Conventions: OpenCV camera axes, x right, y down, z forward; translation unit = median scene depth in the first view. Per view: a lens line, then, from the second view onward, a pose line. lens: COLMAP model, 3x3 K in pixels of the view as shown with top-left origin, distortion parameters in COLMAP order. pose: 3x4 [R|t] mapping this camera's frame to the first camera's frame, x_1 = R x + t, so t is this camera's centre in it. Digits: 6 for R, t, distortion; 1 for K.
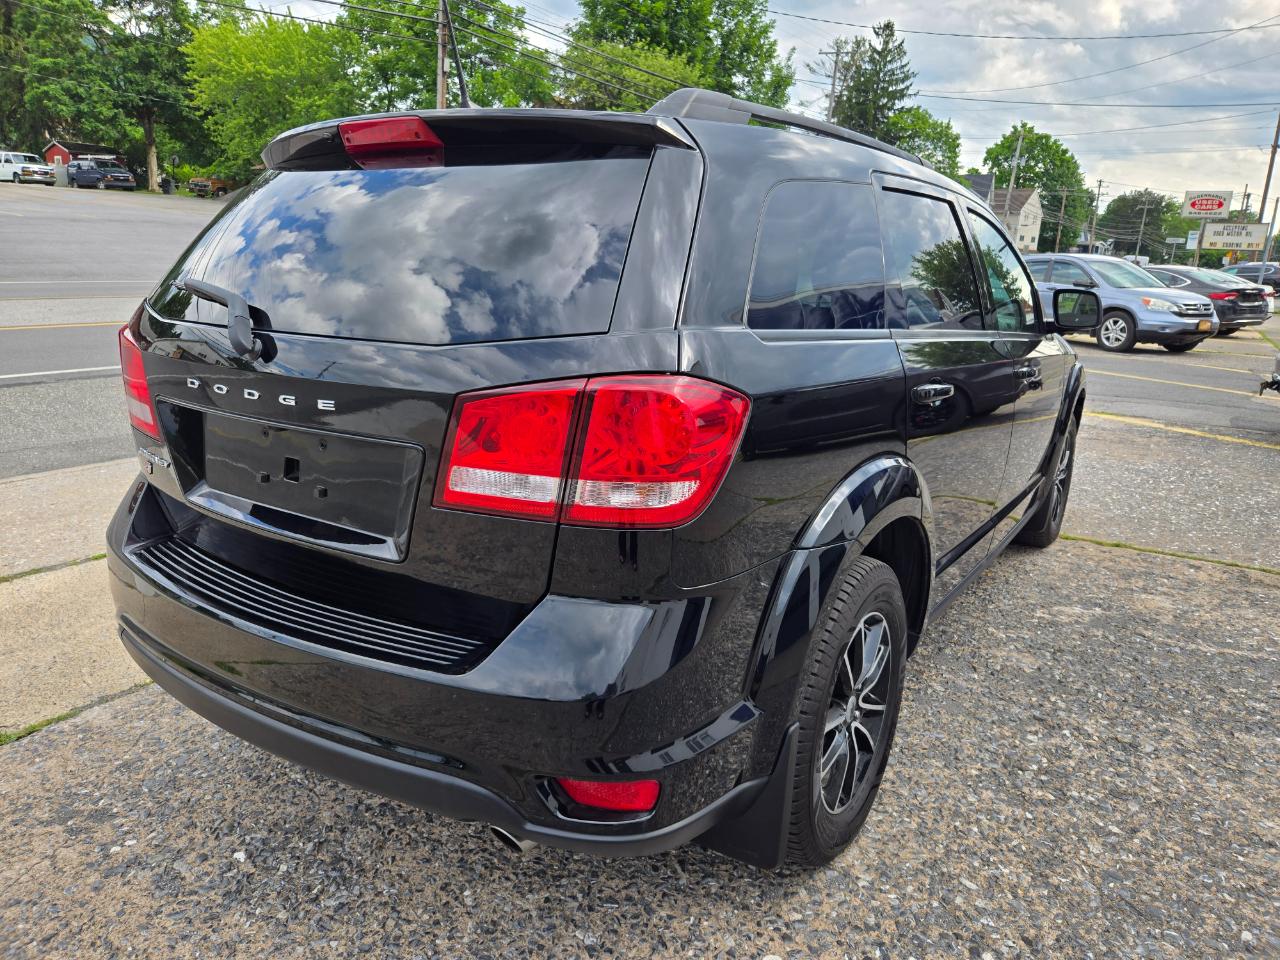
lens RADIAL K [[858.8, 0, 643.4], [0, 858.8, 470.9], [0, 0, 1]] dist [0.067197, -0.049241]
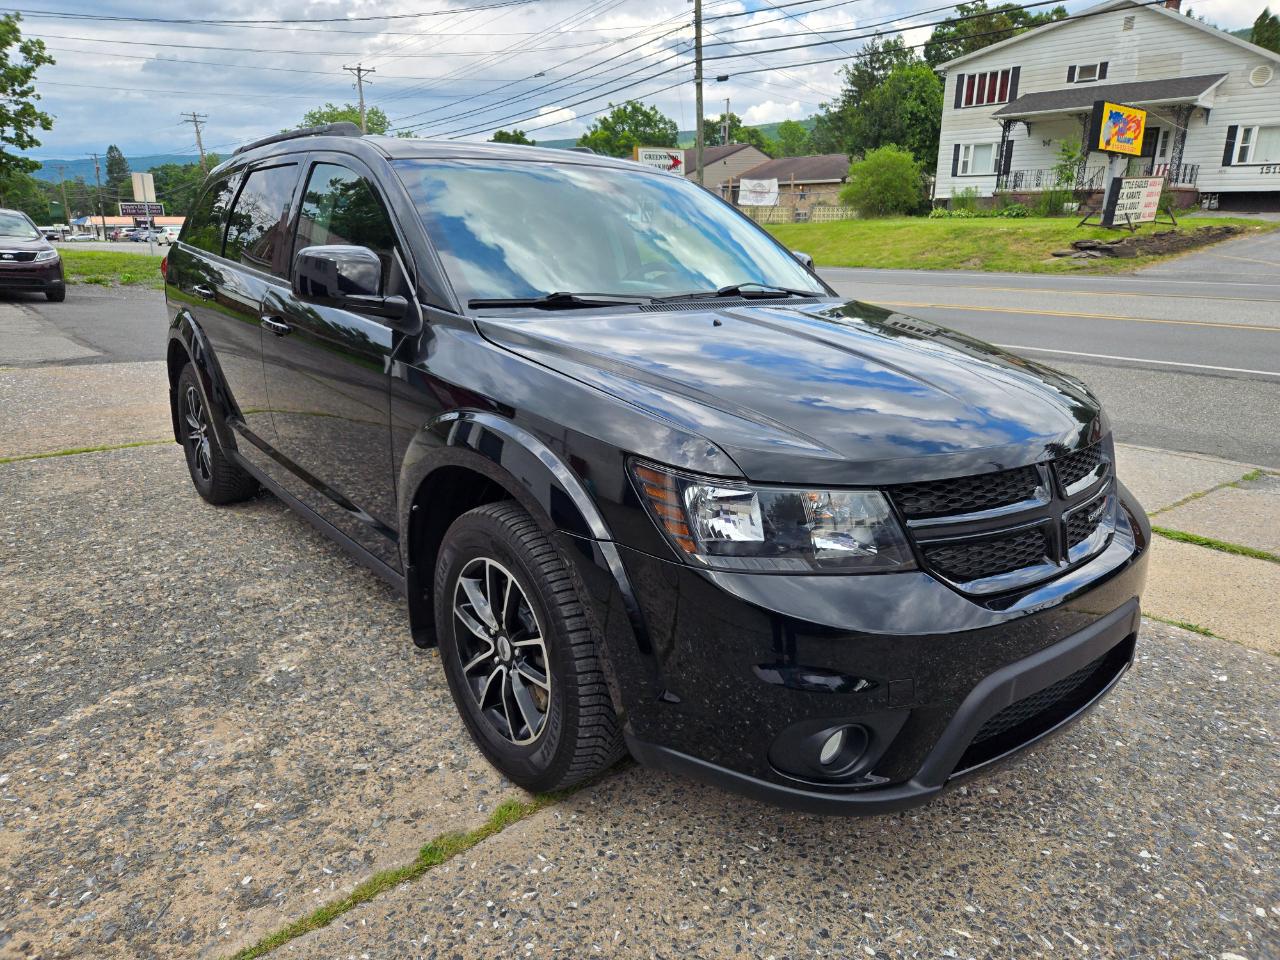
lens RADIAL K [[858.8, 0, 640.4], [0, 858.8, 478.8], [0, 0, 1]] dist [0.067197, -0.049241]
pose [[-0.298052, 0.229350, -0.926587, 0.868614], [-0.248787, 0.918492, 0.307372, -0.244997], [0.921559, 0.322135, -0.216699, 1.130086]]
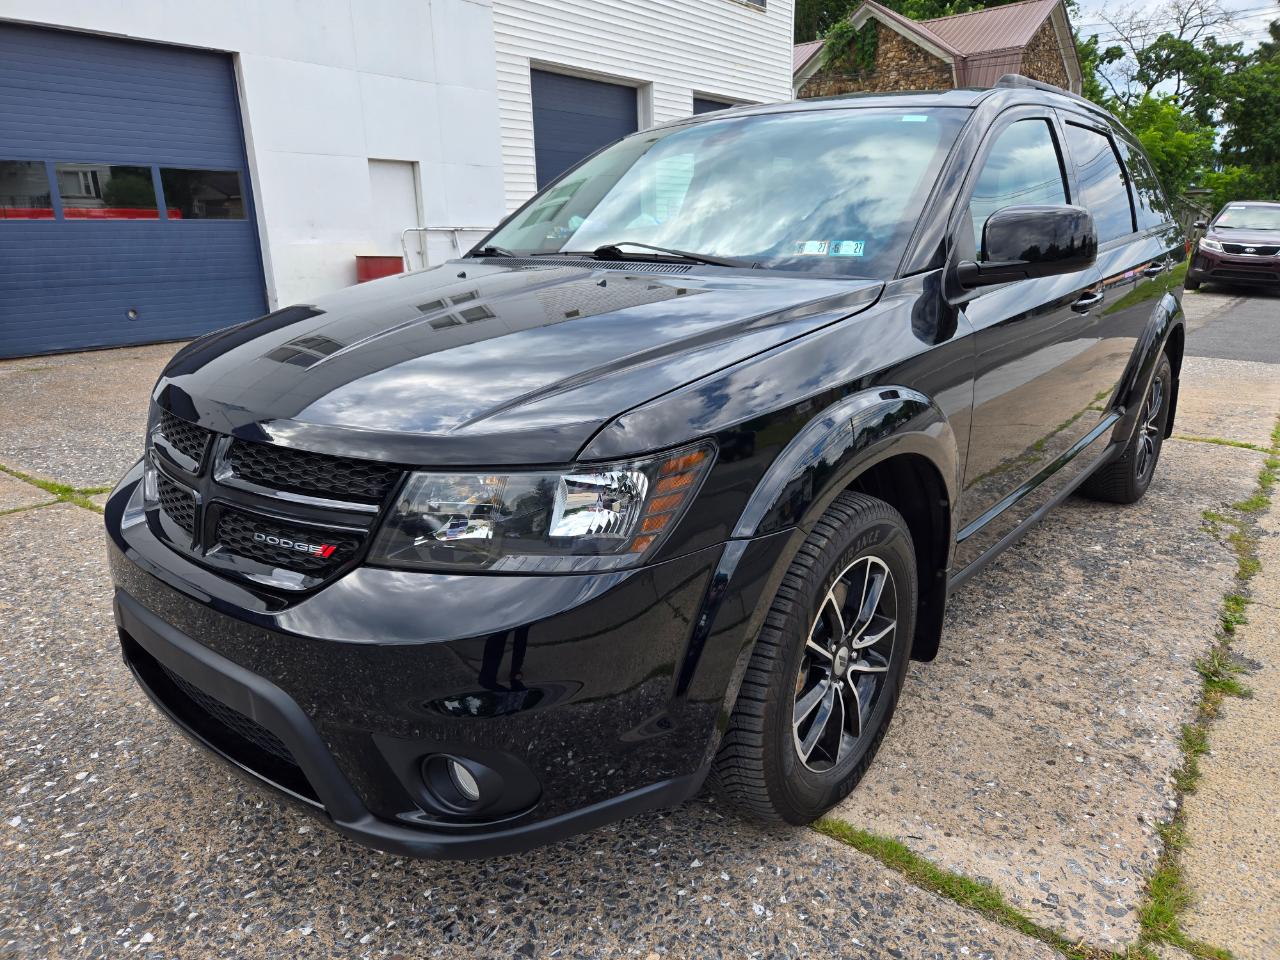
lens RADIAL K [[858.8, 0, 639.5], [0, 858.8, 470.2], [0, 0, 1]] dist [0.067197, -0.049241]
pose [[-0.992975, -0.053013, 0.105779, 0.201809], [0.006012, 0.870248, 0.492577, -0.336006], [-0.118167, 0.489753, -0.863816, 1.519395]]
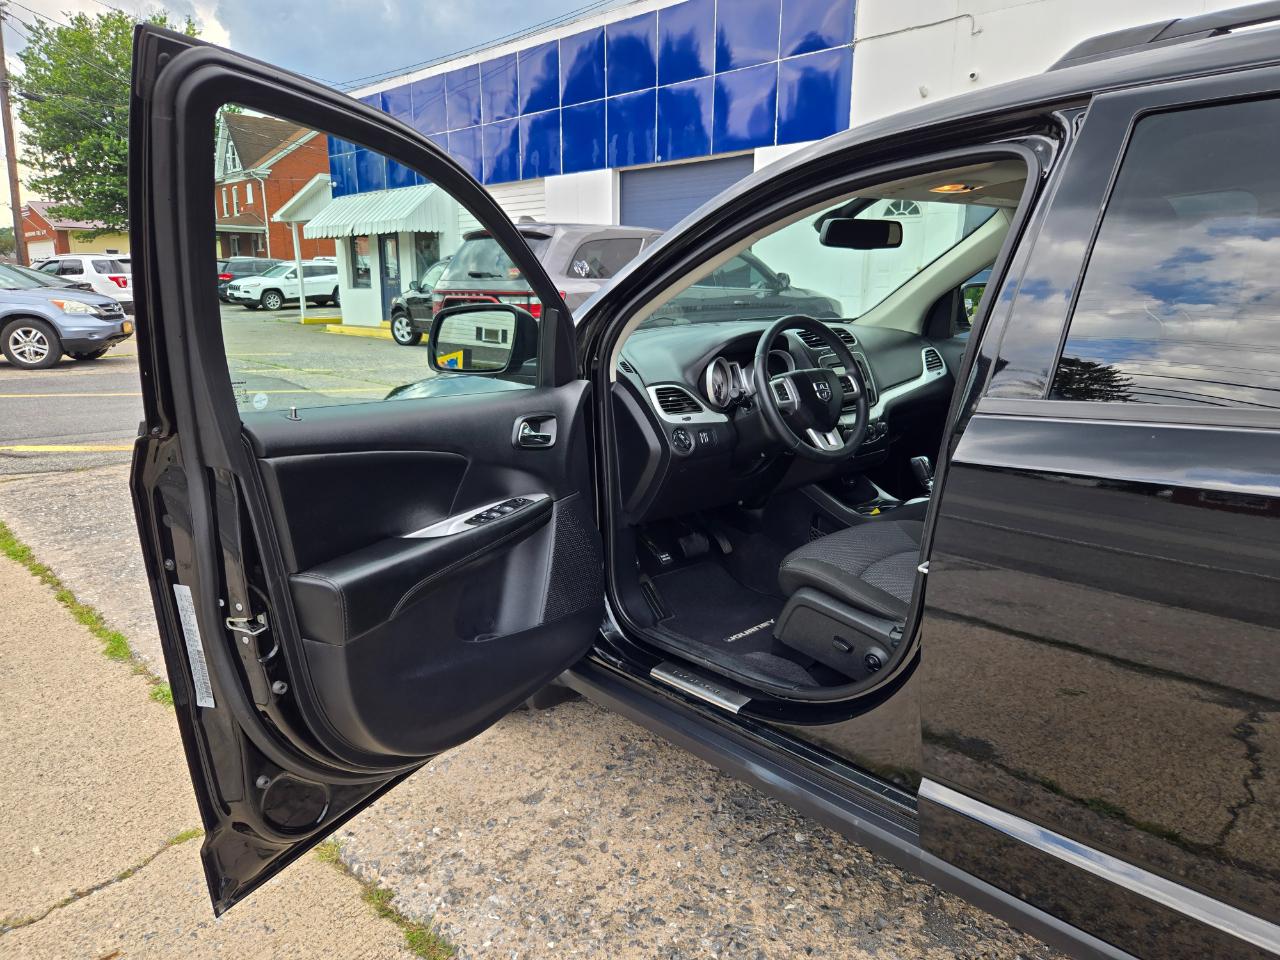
lens RADIAL K [[858.8, 0, 635.9], [0, 858.8, 496.0], [0, 0, 1]] dist [0.067197, -0.049241]
pose [[0.245923, -0.274717, 0.929544, -0.364801], [0.243003, 0.945843, 0.215245, -0.221299], [-0.938335, 0.172948, 0.299361, 0.878523]]
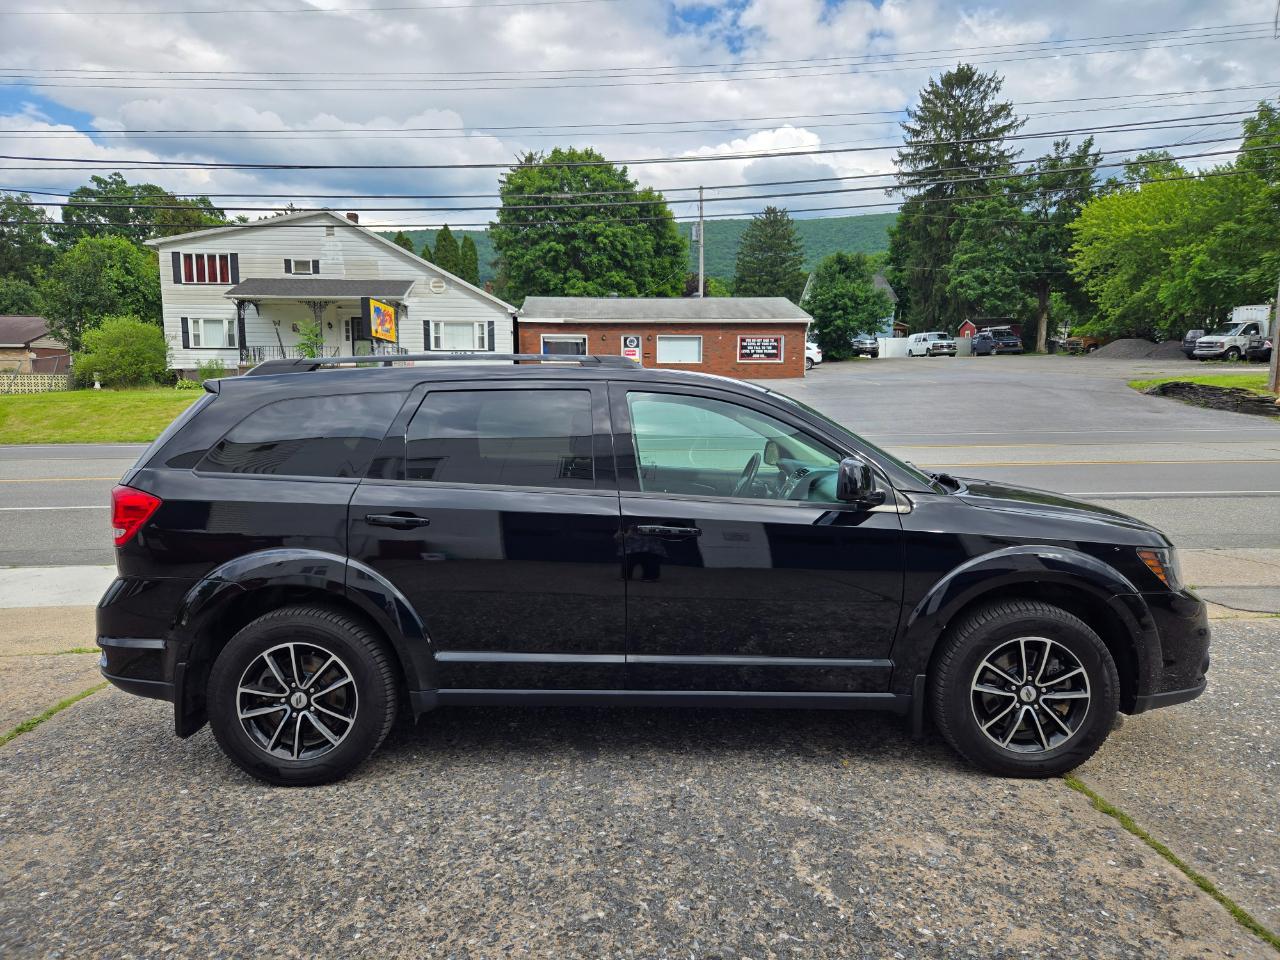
lens RADIAL K [[858.8, 0, 644.7], [0, 858.8, 470.7], [0, 0, 1]] dist [0.067197, -0.049241]
pose [[0.560990, 0.035606, -0.827057, 0.911343], [-0.173593, 0.981921, -0.075475, -0.068657], [0.809417, 0.185912, 0.557029, 0.239241]]
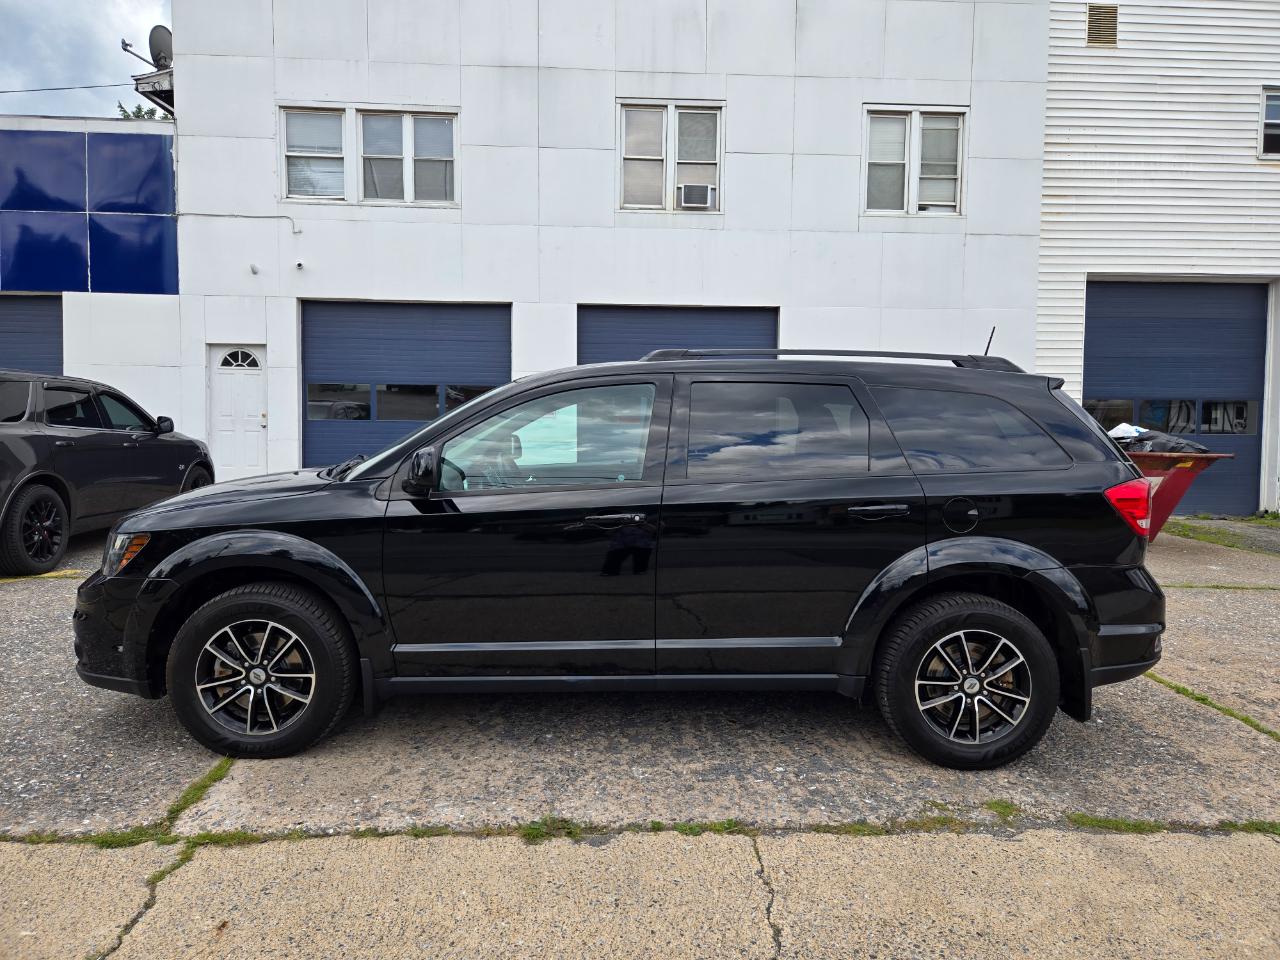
lens RADIAL K [[858.8, 0, 647.1], [0, 858.8, 478.8], [0, 0, 1]] dist [0.067197, -0.049241]
pose [[-0.561878, -0.096060, 0.821624, -0.681636], [0.164600, 0.960391, 0.224848, -0.339200], [-0.810678, 0.261577, -0.523811, 1.271897]]
